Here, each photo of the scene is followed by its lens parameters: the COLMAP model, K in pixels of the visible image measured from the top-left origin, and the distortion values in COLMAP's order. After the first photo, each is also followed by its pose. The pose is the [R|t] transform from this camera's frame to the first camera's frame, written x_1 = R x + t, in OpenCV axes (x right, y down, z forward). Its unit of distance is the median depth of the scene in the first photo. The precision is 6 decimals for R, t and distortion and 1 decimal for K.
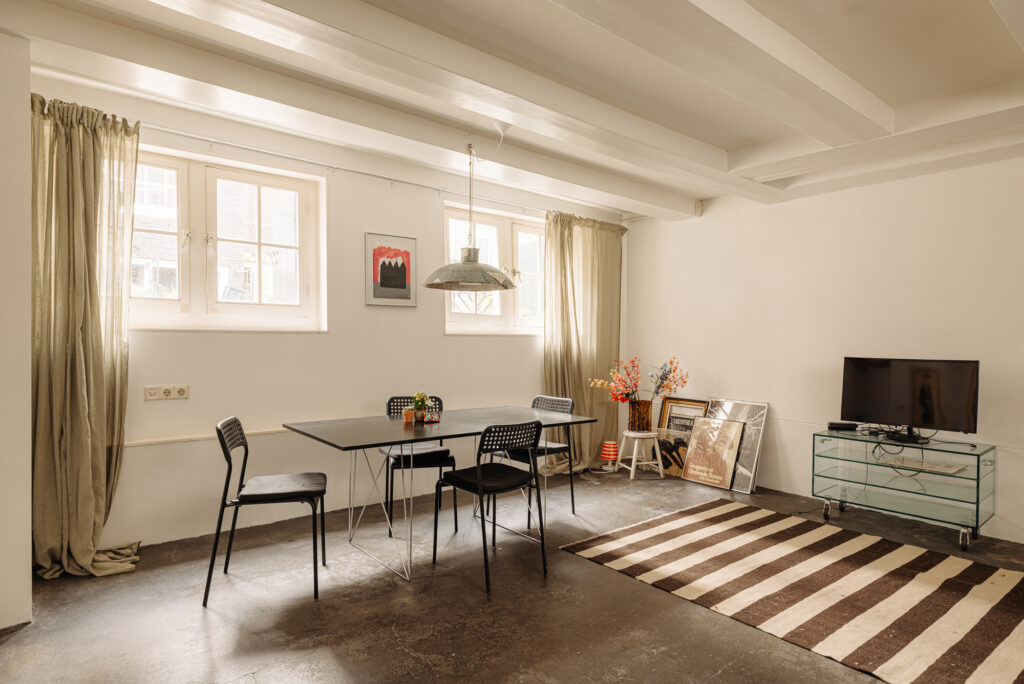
lens RADIAL K [[602.7, 0, 517.0], [0, 602.7, 328.8], [0, 0, 1]] dist [0.002170, -0.000585]
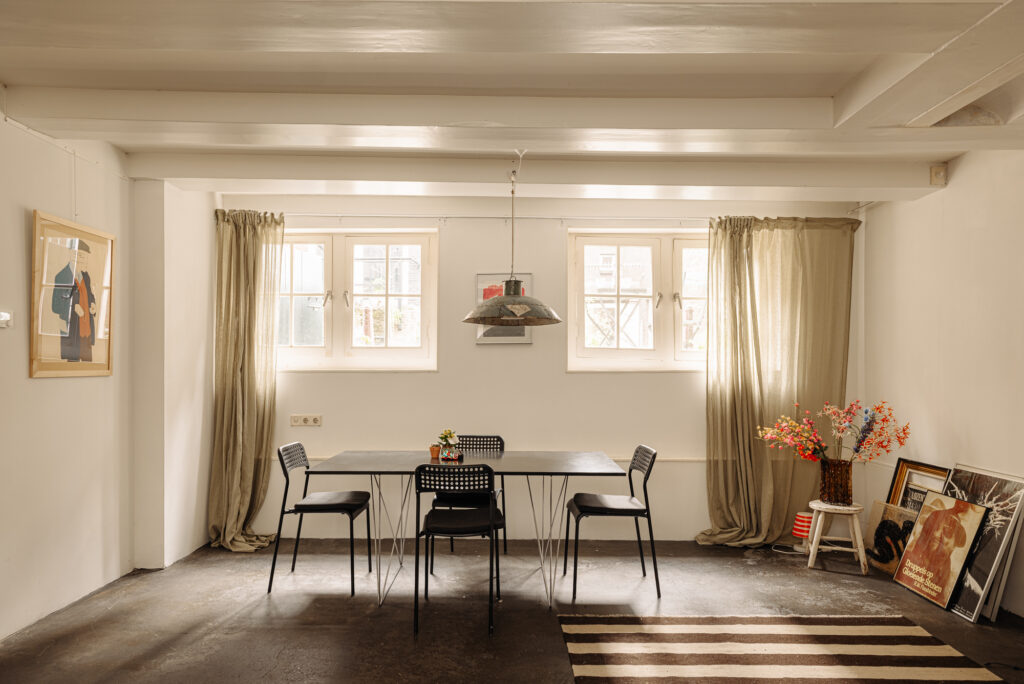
lens RADIAL K [[651.9, 0, 507.0], [0, 651.9, 358.0], [0, 0, 1]] dist [0.001376, 0.000984]
pose [[0.755776, -0.026171, -0.654307, 0.535081], [0.017637, 0.999652, -0.019612, 0.007128], [0.654593, 0.003283, 0.755974, 0.199624]]
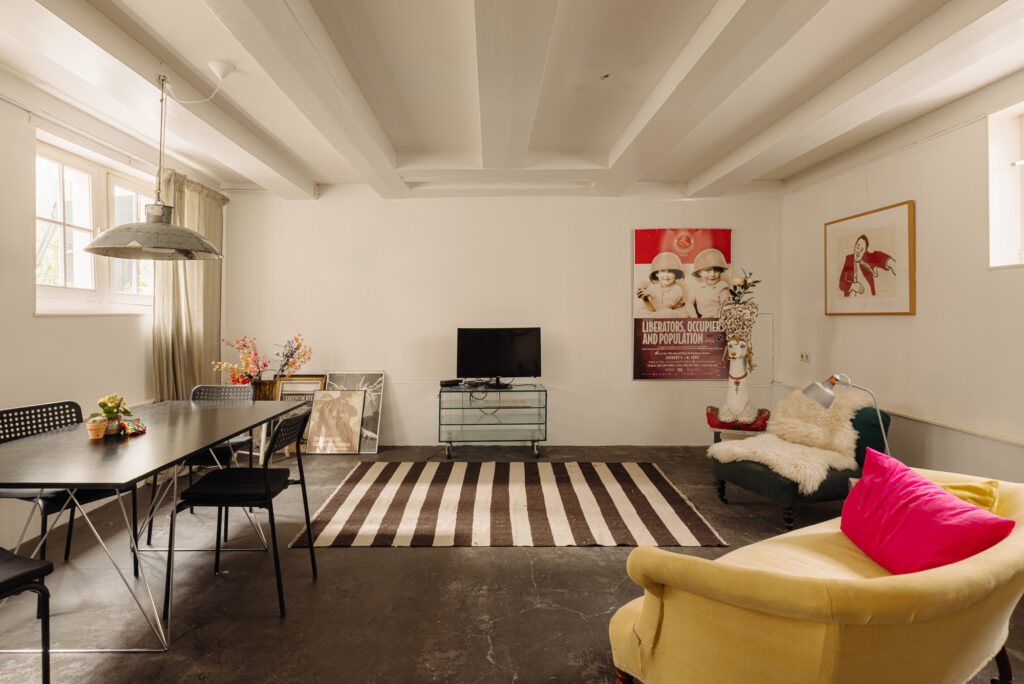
lens RADIAL K [[567.1, 0, 510.5], [0, 567.1, 283.8], [0, 0, 1]] dist [0.003015, 0.000795]
pose [[0.621065, 0.028874, 0.783227, -0.339129], [-0.000491, 0.999335, -0.036452, -0.003860], [-0.783759, 0.022254, 0.620667, 0.161176]]
